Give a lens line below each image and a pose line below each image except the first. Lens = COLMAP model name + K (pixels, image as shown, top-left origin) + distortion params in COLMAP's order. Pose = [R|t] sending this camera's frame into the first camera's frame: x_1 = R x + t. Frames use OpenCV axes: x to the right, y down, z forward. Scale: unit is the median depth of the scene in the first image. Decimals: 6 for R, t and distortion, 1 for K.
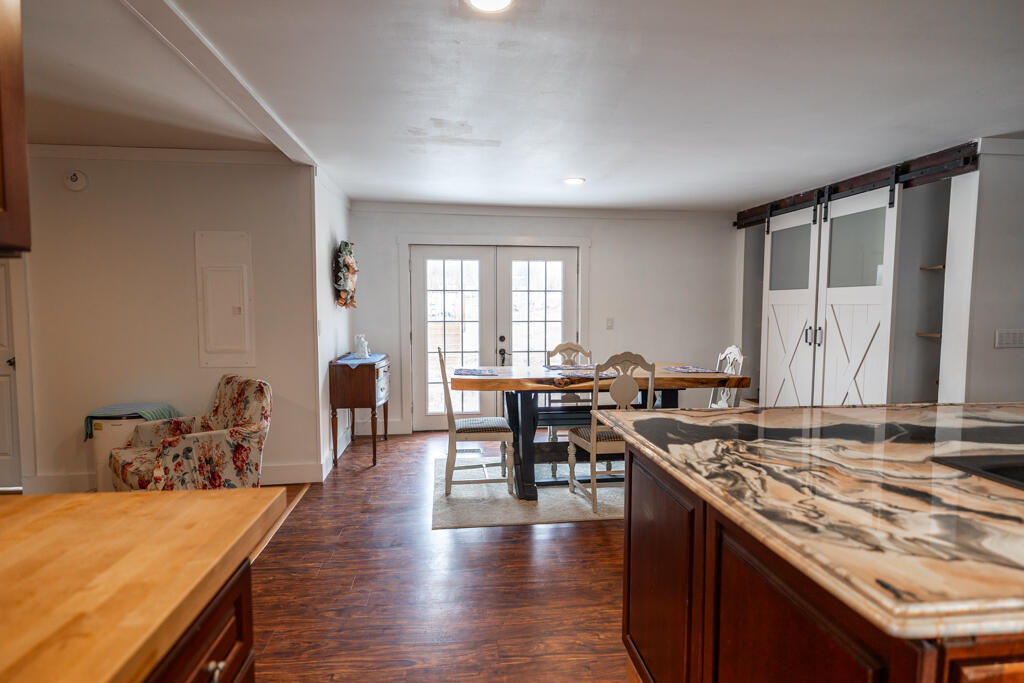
lens RADIAL K [[544.0, 0, 508.0], [0, 544.0, 343.0], [0, 0, 1]] dist [0.002646, -0.000330]
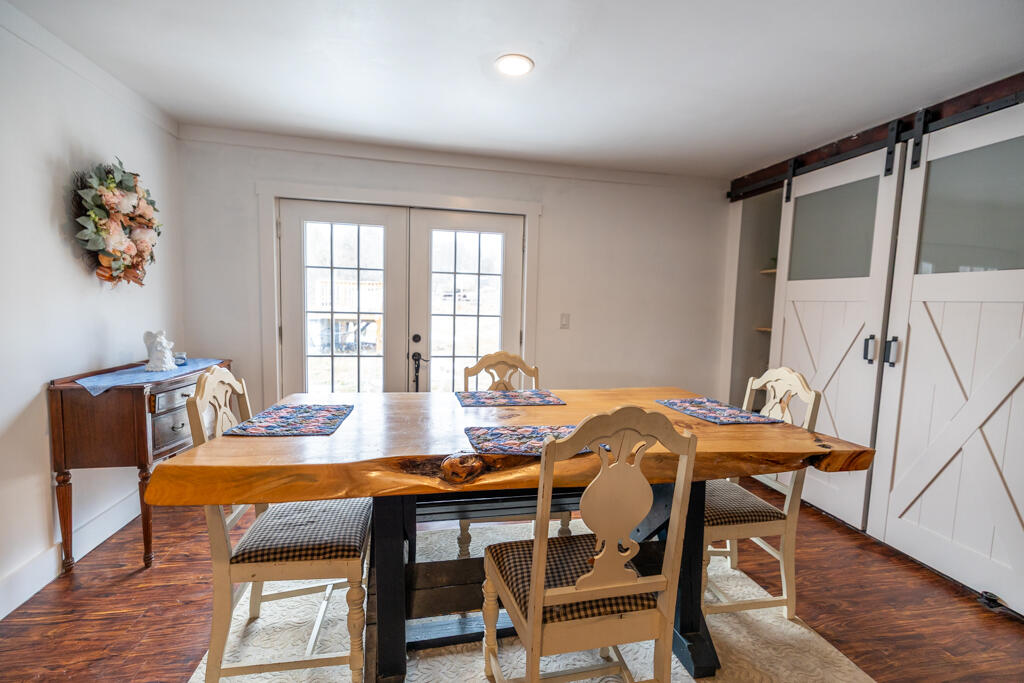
lens RADIAL K [[437.8, 0, 513.4], [0, 437.8, 341.3], [0, 0, 1]] dist [0.003317, -0.000435]
pose [[0.995901, 0.020284, 0.088143, 0.077244], [-0.022244, 0.999525, 0.021309, -0.022662], [-0.087669, -0.023183, 0.995880, 0.485017]]
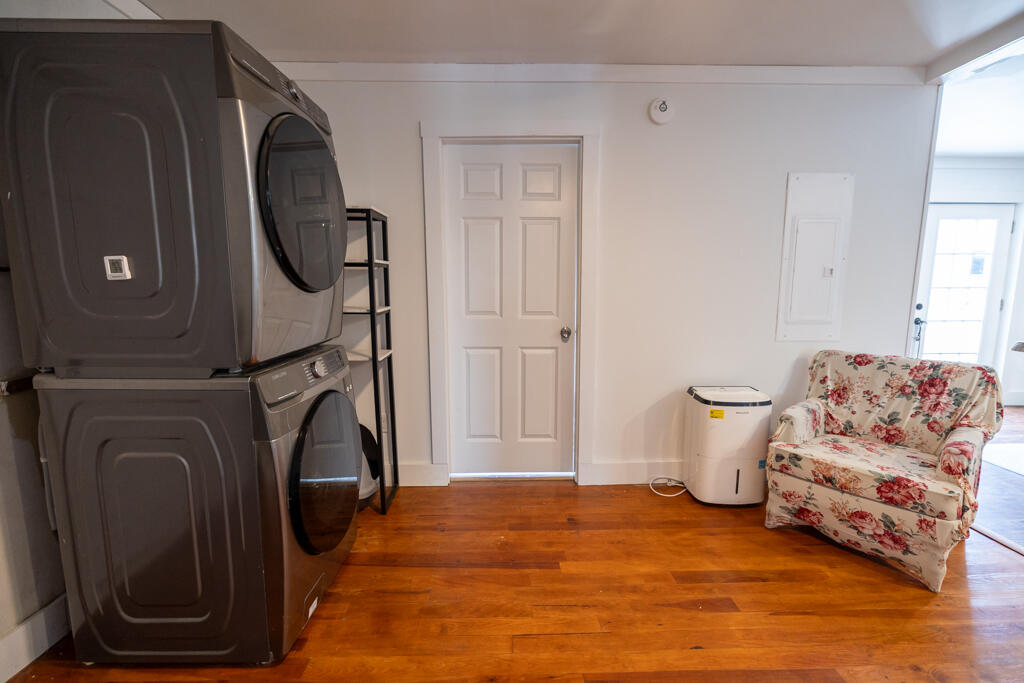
lens RADIAL K [[437.8, 0, 513.9], [0, 437.8, 340.4], [0, 0, 1]] dist [0.003317, -0.000435]
pose [[0.996117, 0.009399, -0.087534, -0.731495], [-0.003063, 0.997382, 0.072248, -0.003143], [0.087984, -0.071700, 0.993538, 0.237332]]
